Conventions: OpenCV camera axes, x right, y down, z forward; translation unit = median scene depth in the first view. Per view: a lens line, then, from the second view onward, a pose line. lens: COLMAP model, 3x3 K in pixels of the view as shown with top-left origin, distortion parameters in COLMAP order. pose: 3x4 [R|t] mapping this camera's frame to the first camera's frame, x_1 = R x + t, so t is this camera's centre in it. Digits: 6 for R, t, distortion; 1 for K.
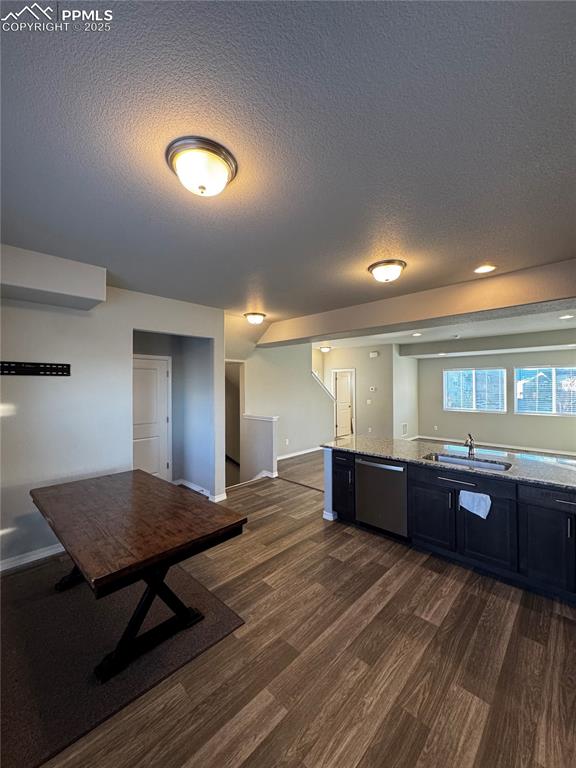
lens RADIAL K [[305.6, 0, 289.5], [0, 305.6, 383.9], [0, 0, 1]] dist [-0.006738, -0.000014]
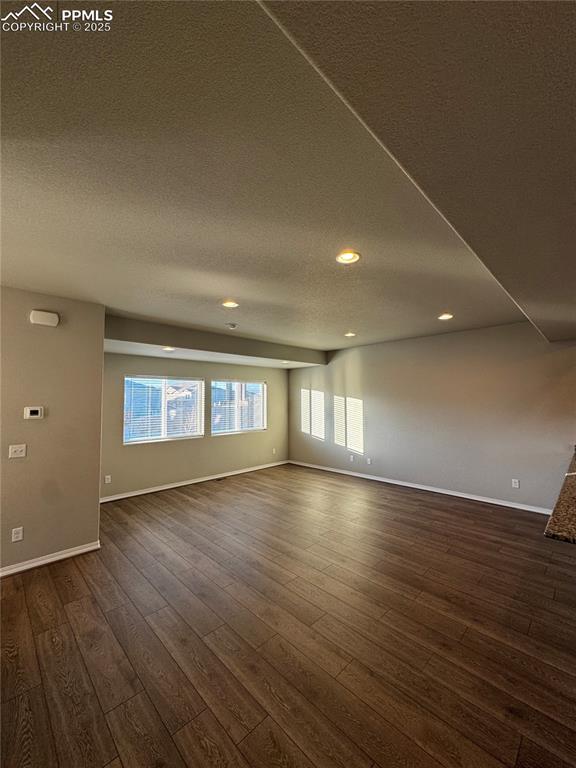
lens RADIAL K [[305.6, 0, 289.5], [0, 305.6, 383.9], [0, 0, 1]] dist [-0.006738, -0.000014]
pose [[0.020824, 0.055661, 0.998233, -0.078152], [0.005814, 0.998425, -0.055793, 0.004996], [-0.999766, 0.006965, 0.020468, 0.698417]]
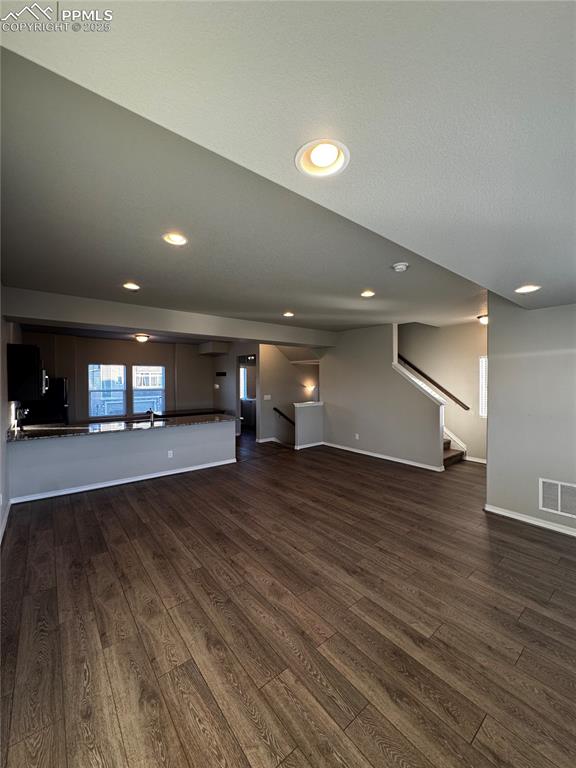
lens RADIAL K [[305.6, 0, 289.5], [0, 305.6, 383.9], [0, 0, 1]] dist [-0.006738, -0.000014]
pose [[-0.125741, 0.022391, -0.991810, 0.802978], [0.002614, 0.999749, 0.022239, -0.001262], [0.992060, 0.000204, -0.125768, 0.726505]]
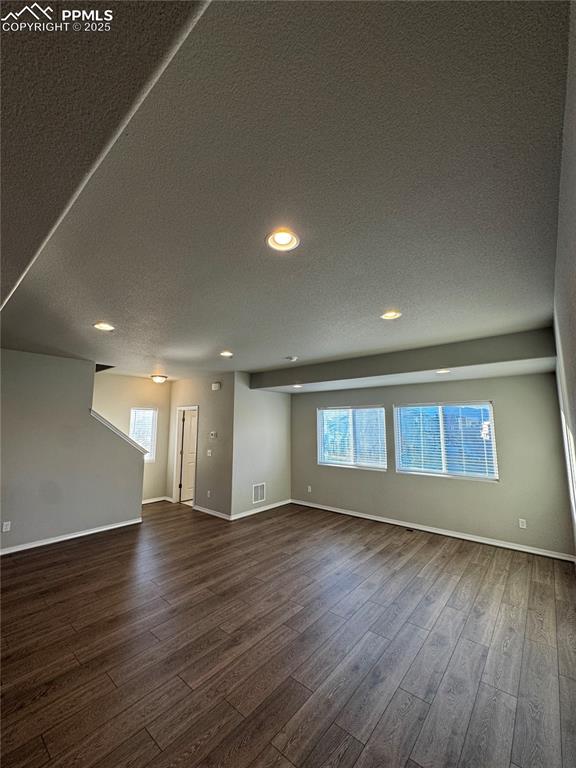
lens RADIAL K [[305.6, 0, 289.5], [0, 305.6, 383.9], [0, 0, 1]] dist [-0.006738, -0.000014]
pose [[0.997565, 0.015615, 0.067967, 0.401531], [-0.006492, 0.991171, -0.132431, -0.006839], [-0.069435, 0.131667, 0.988859, 0.270972]]
